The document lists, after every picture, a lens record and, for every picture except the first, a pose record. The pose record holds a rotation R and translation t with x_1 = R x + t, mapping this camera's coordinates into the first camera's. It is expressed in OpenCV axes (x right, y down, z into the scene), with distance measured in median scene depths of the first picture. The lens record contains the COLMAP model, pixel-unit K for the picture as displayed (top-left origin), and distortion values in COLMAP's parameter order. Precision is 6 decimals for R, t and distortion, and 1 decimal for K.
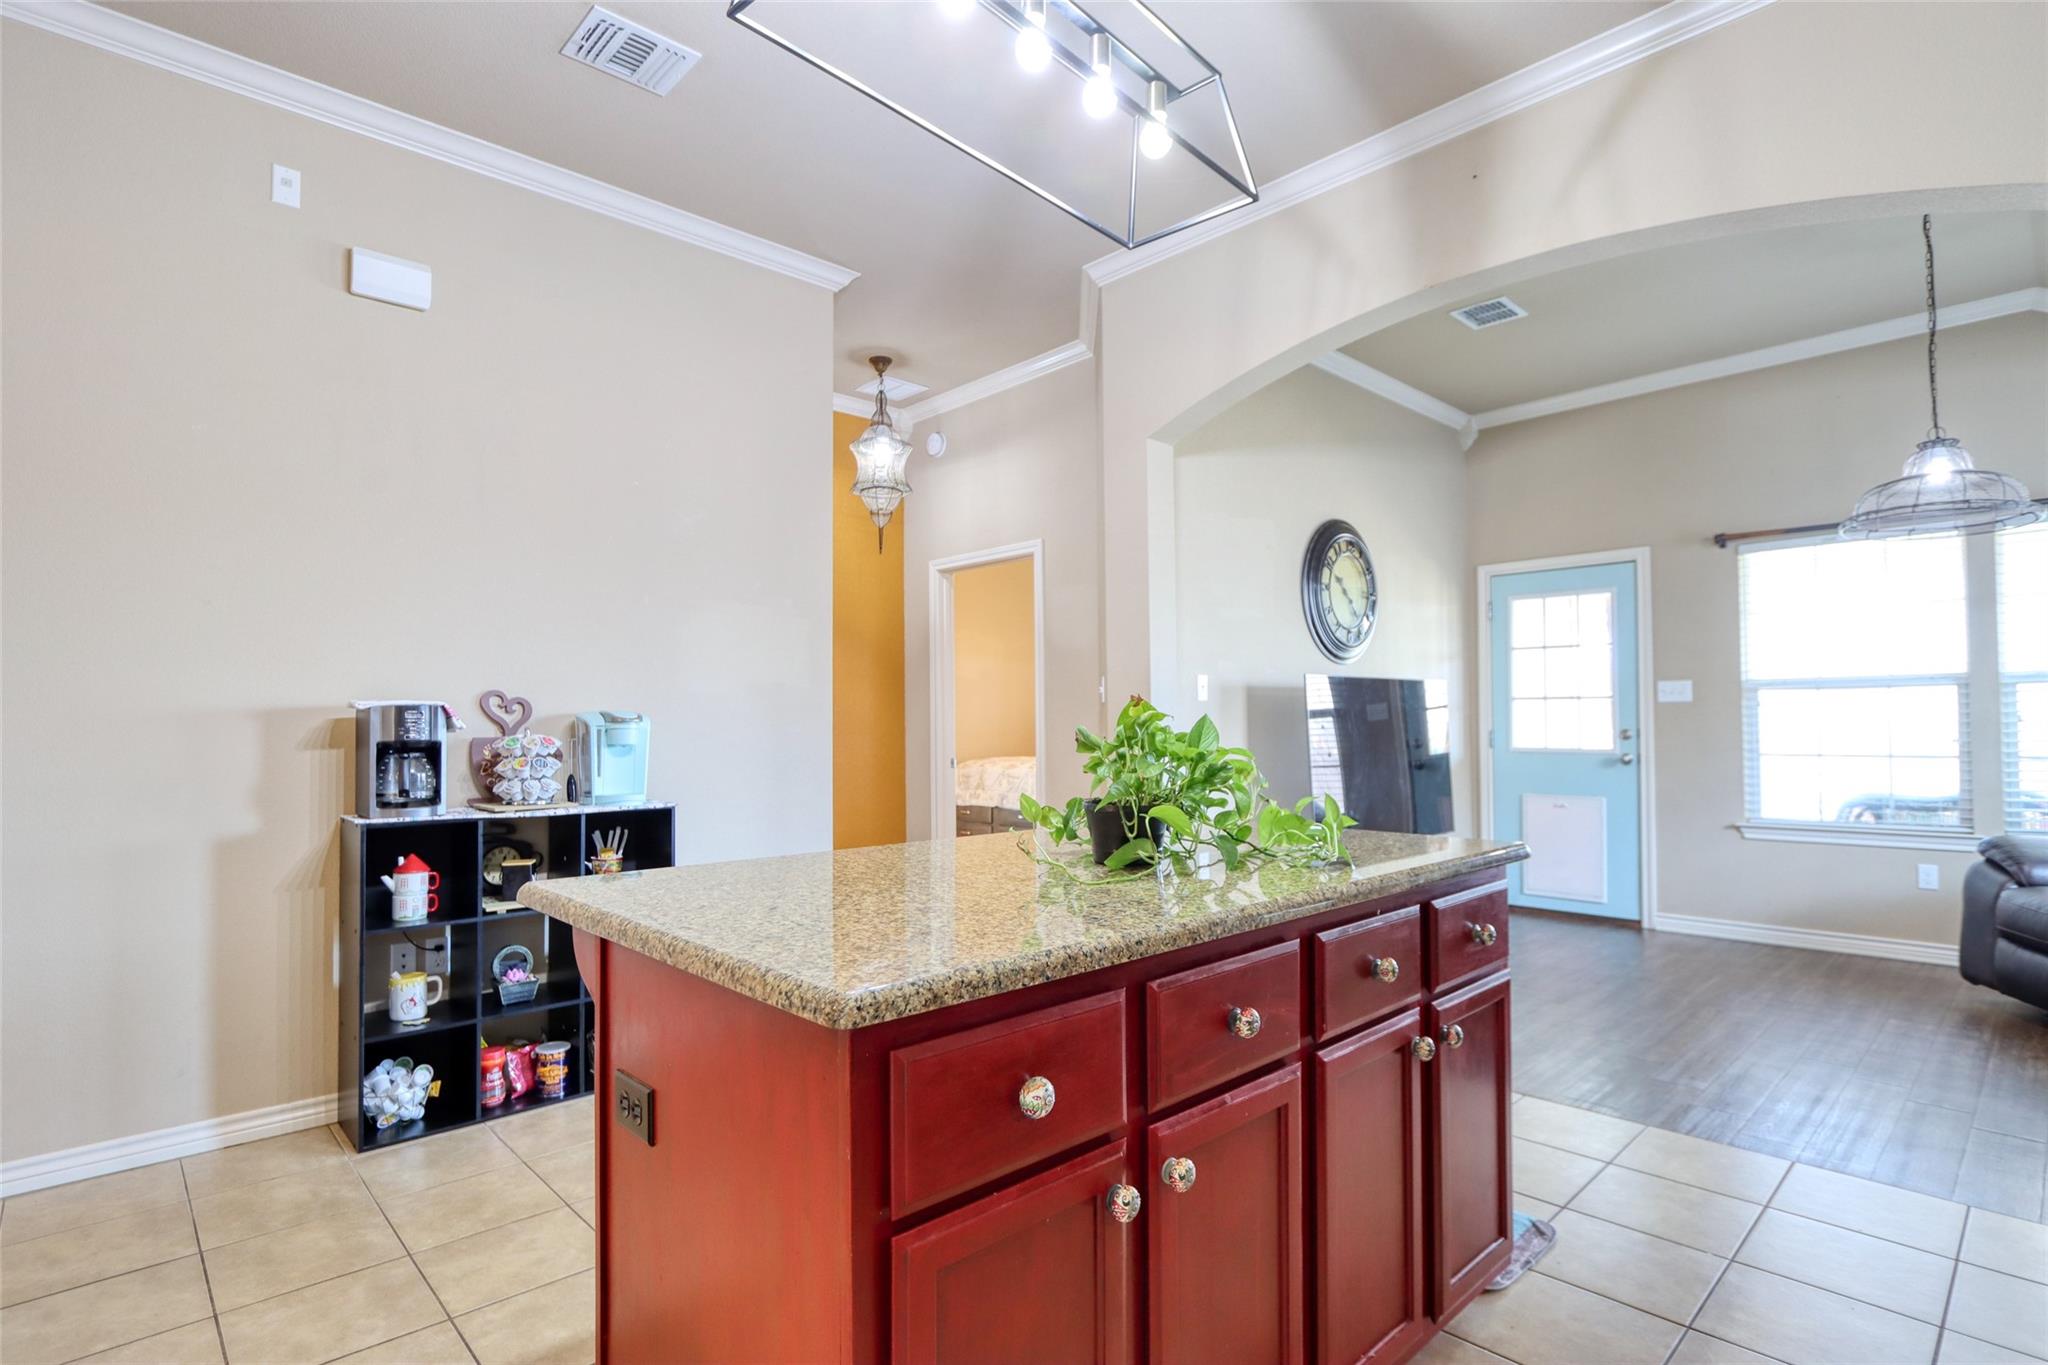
lens RADIAL K [[1024.6, 0, 1023.6], [0, 1024.6, 697.7], [0, 0, 1]] dist [-0.025280, 0.017745]
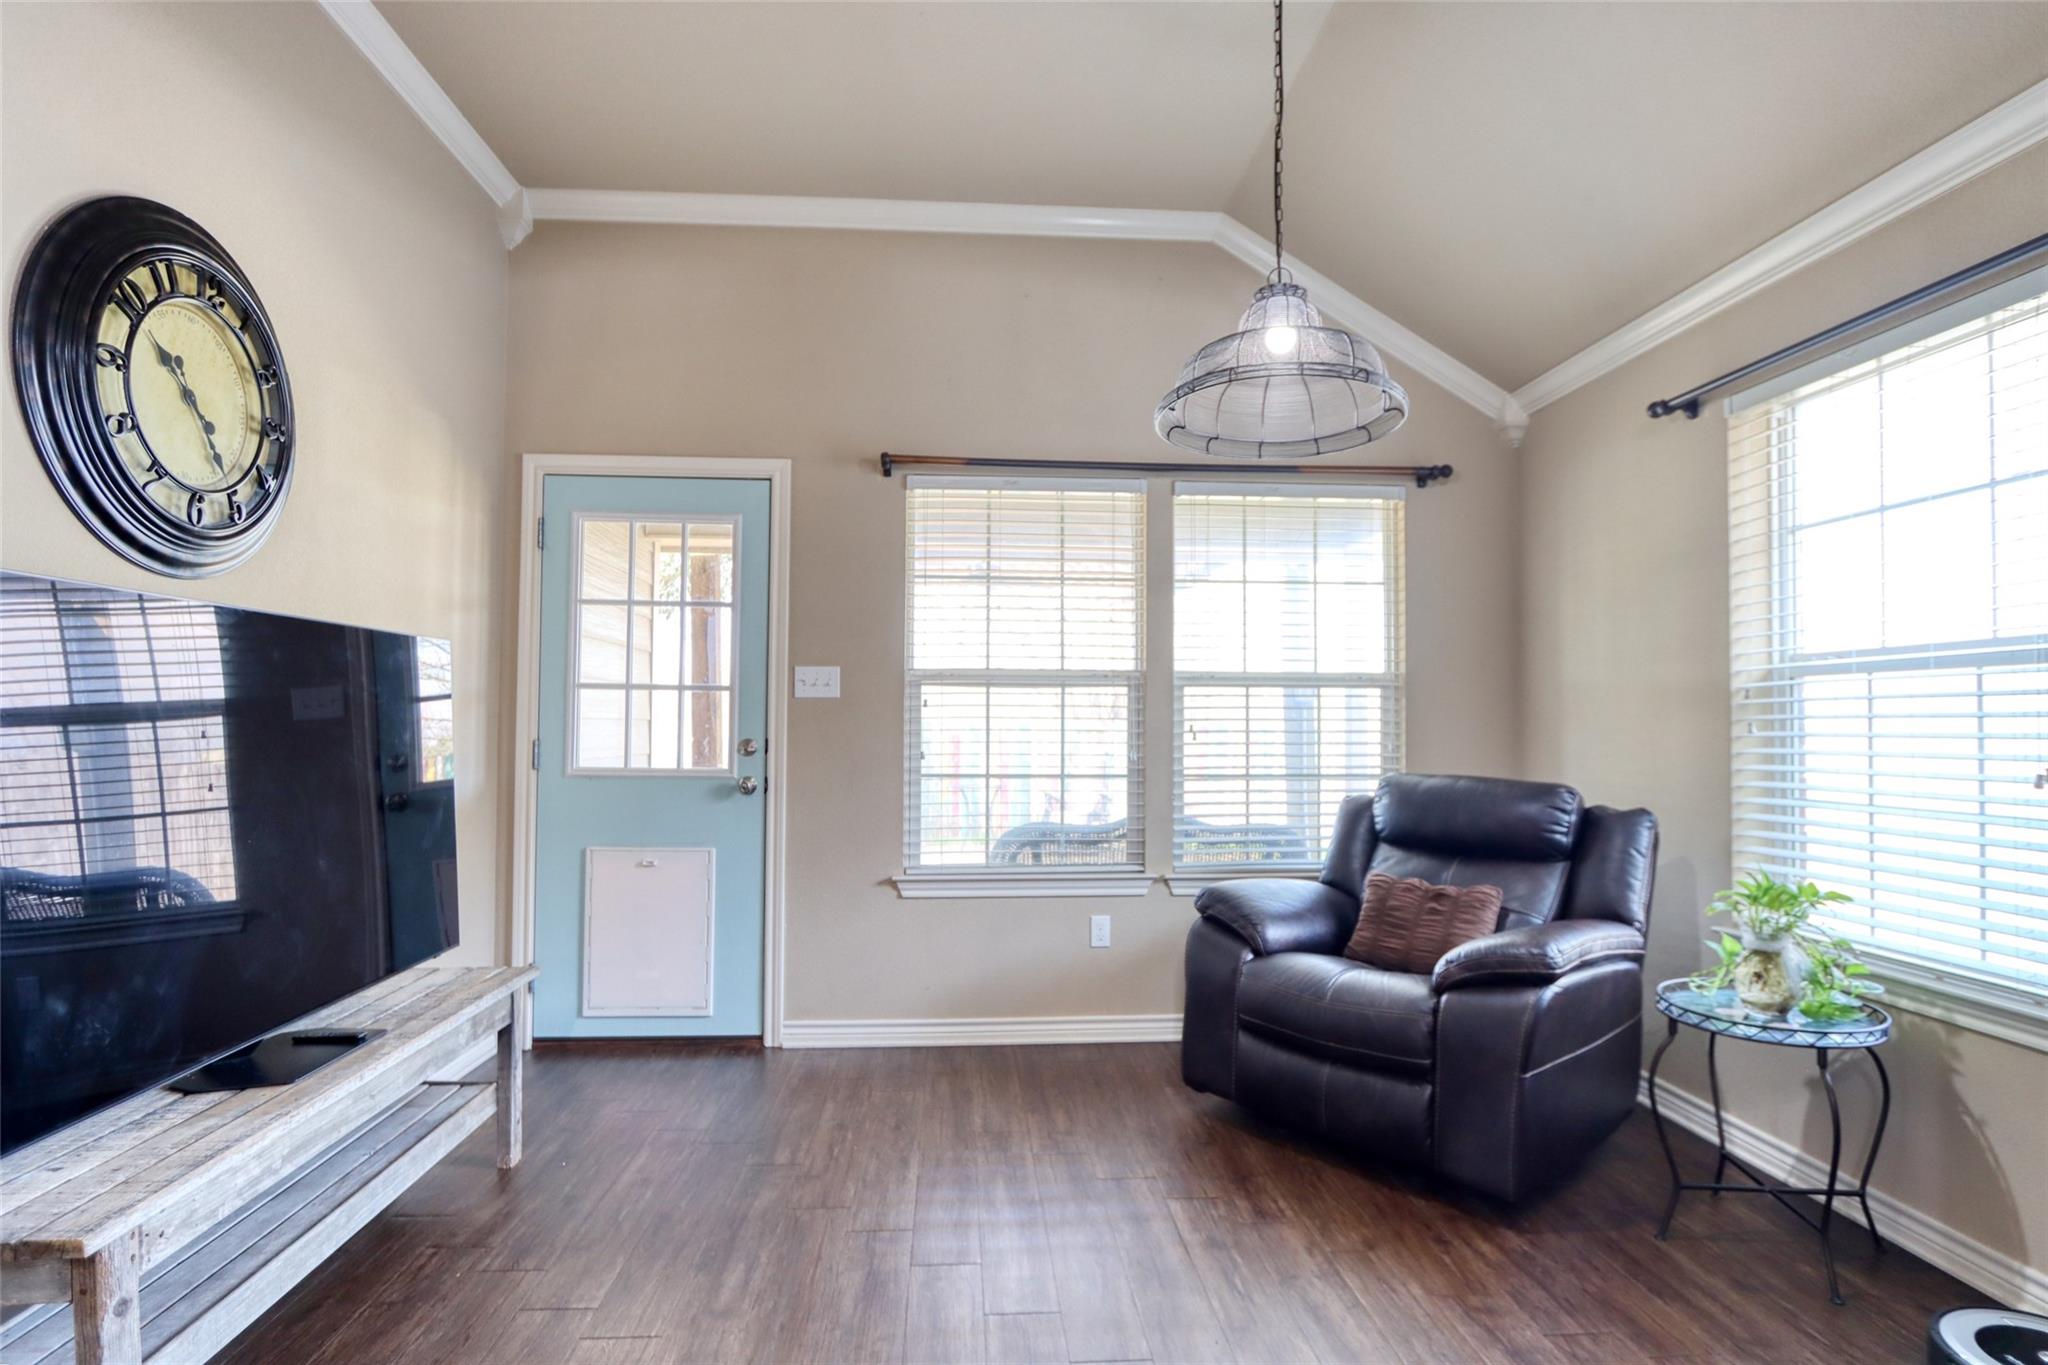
lens RADIAL K [[1024.6, 0, 1023.6], [0, 1024.6, 697.7], [0, 0, 1]] dist [-0.025280, 0.017745]
pose [[0.629076, 0.029983, 0.776765, 0.204761], [-0.030262, 0.999443, -0.014070, 0.009170], [-0.776755, -0.014655, 0.629633, 0.471702]]
